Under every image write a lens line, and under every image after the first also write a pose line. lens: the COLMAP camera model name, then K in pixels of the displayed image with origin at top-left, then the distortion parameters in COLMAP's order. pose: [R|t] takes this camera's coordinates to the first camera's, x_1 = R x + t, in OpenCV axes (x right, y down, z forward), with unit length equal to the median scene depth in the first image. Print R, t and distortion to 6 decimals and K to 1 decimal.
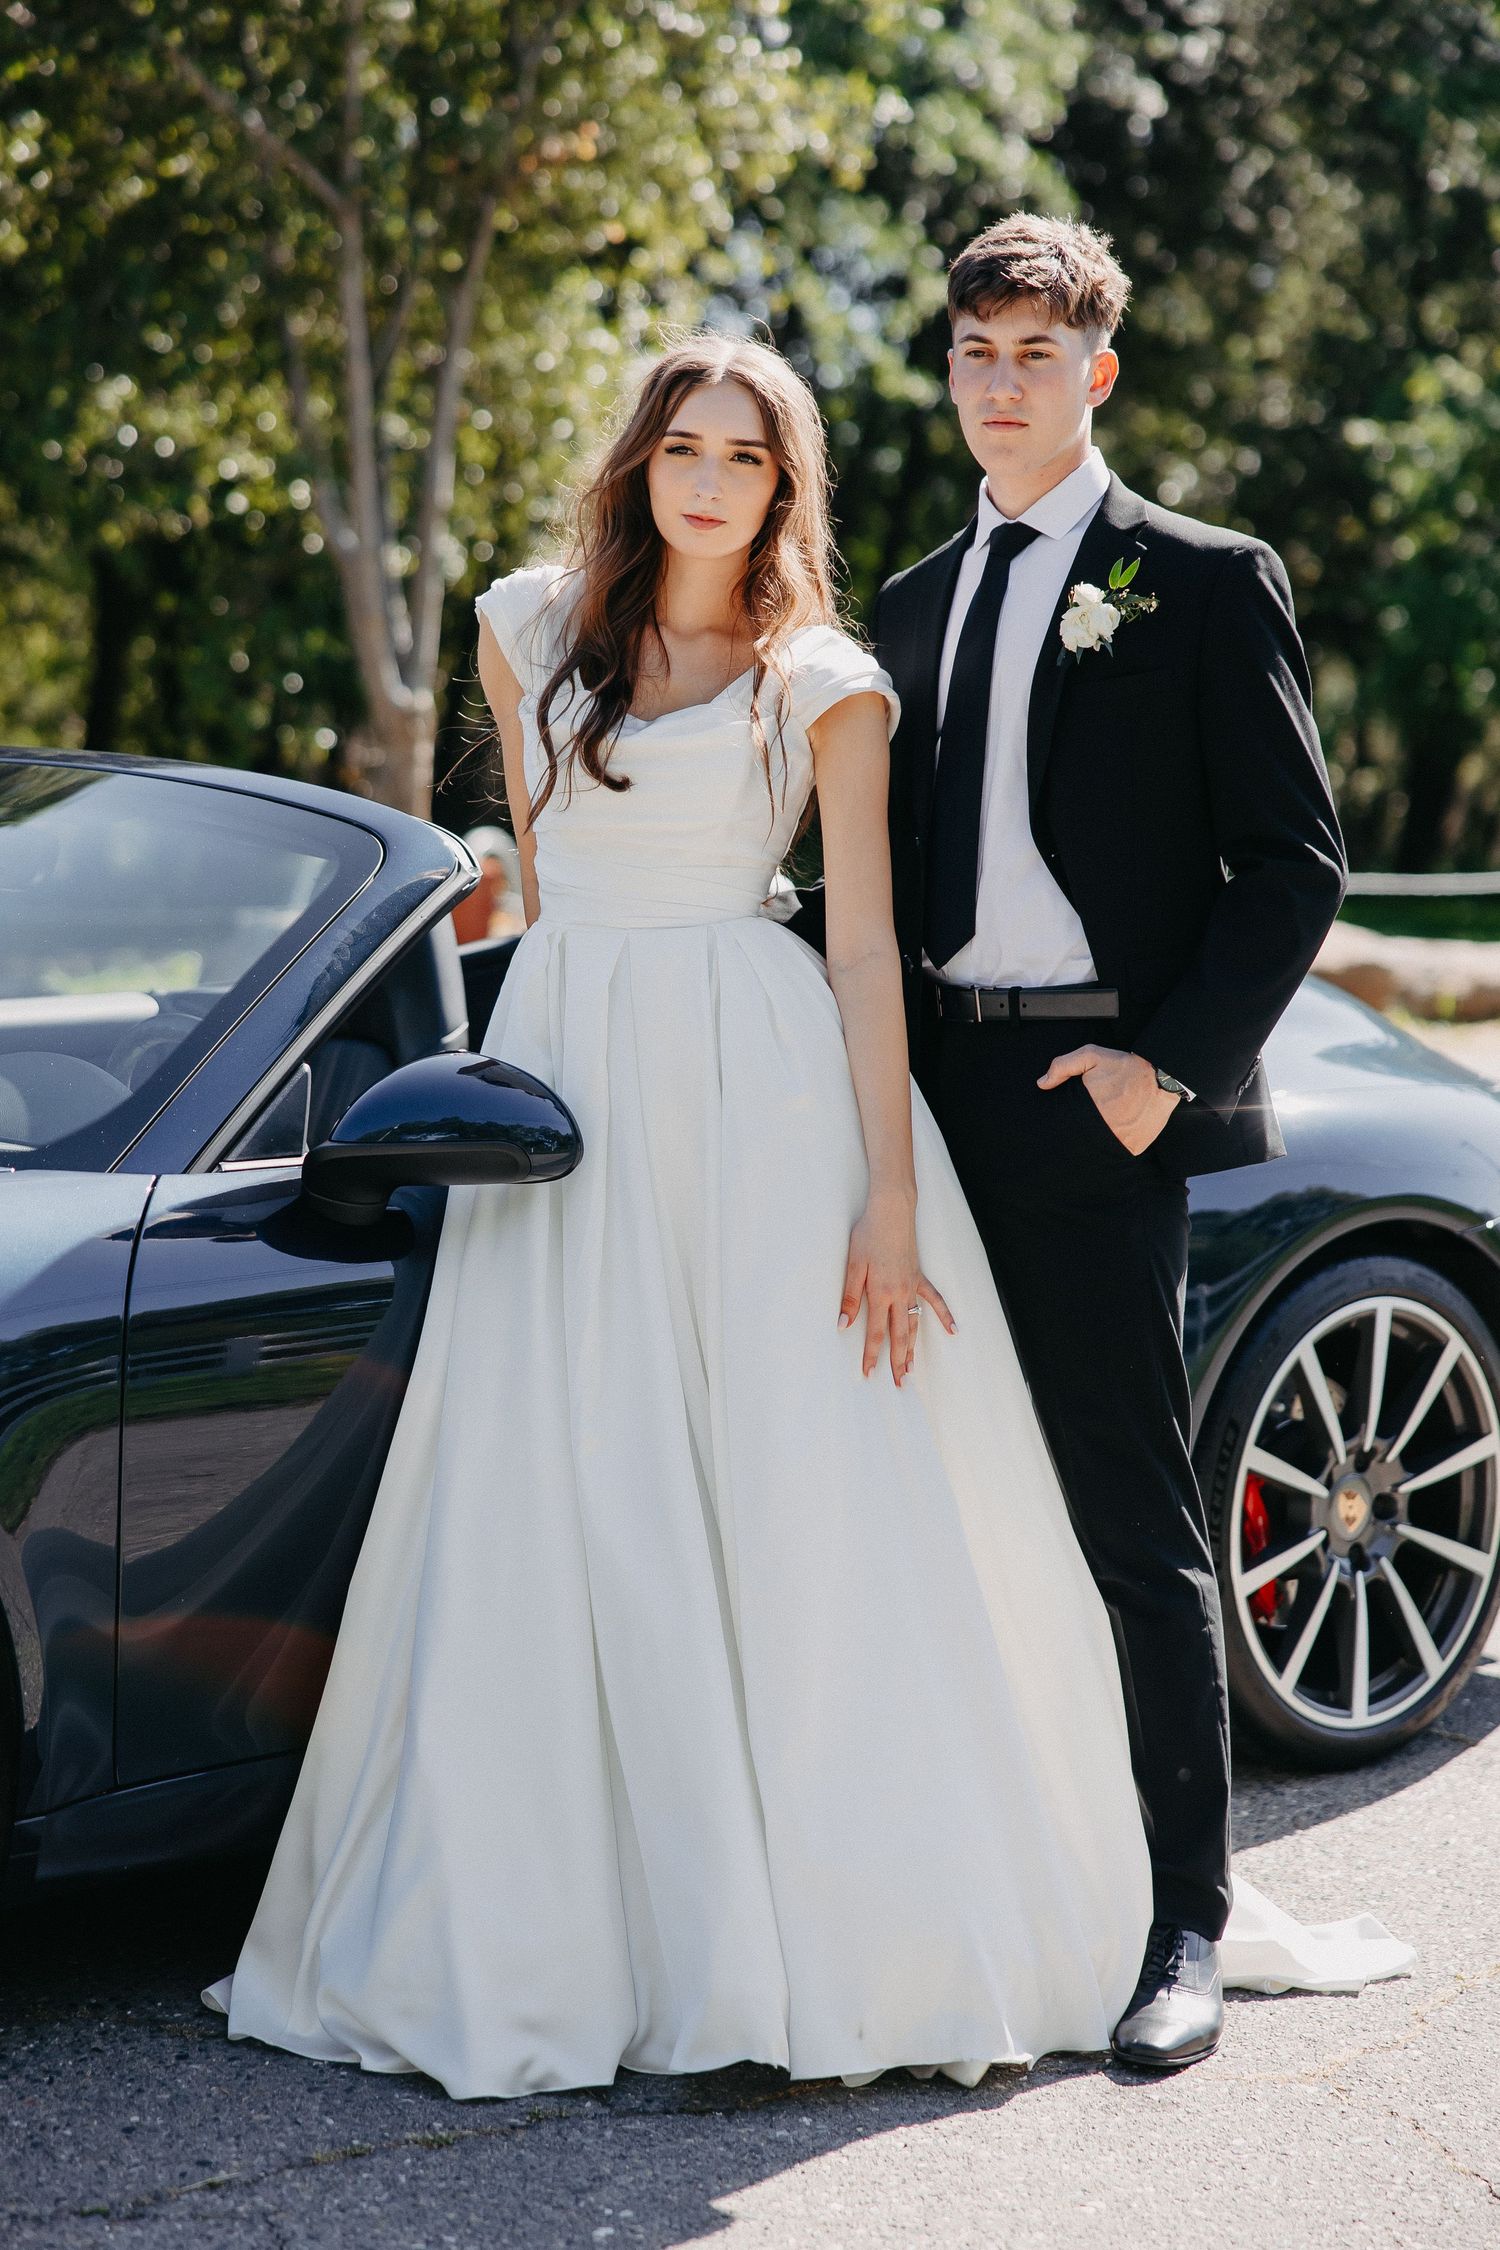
lens RADIAL K [[4701.5, 0, 712.5], [0, 4701.5, 1120.5], [0, 0, 1]] dist [0.011478, 0.042833]
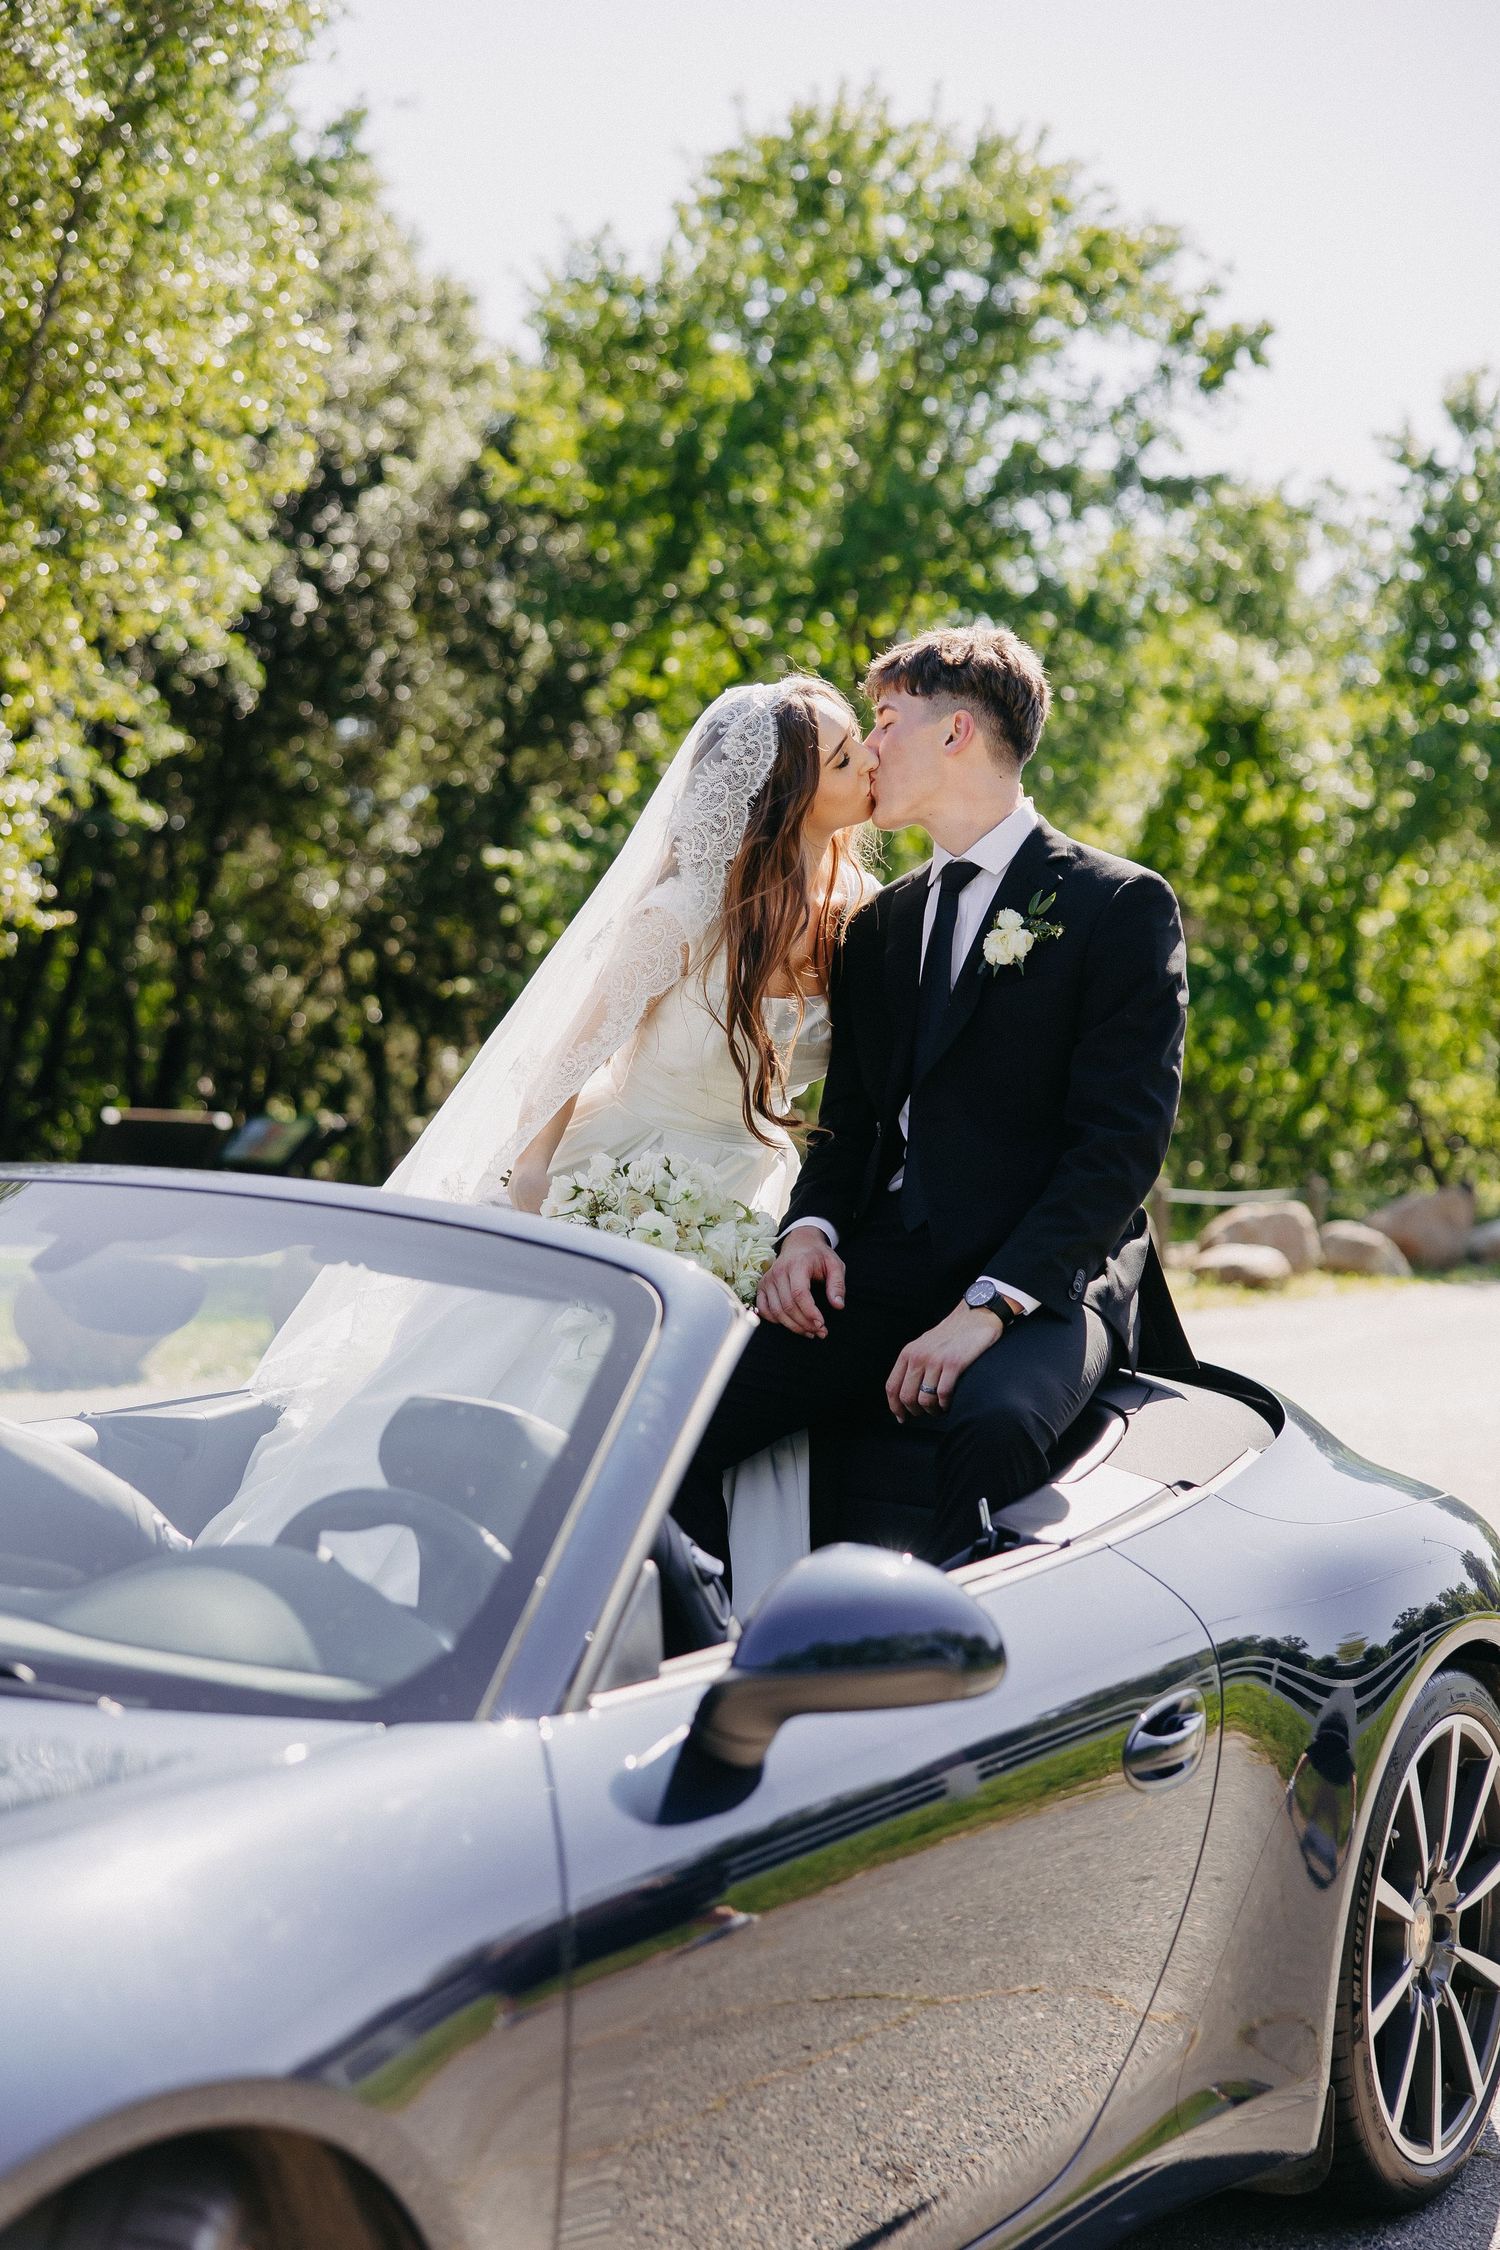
lens RADIAL K [[3523.6, 0, 787.2], [0, 3523.6, 1169.2], [0, 0, 1]] dist [-0.012150, 0.056787]
pose [[0.968644, -0.001734, 0.248445, -0.056314], [0.015877, 0.998364, -0.054936, -0.011841], [-0.247943, 0.057159, 0.967087, 0.100787]]
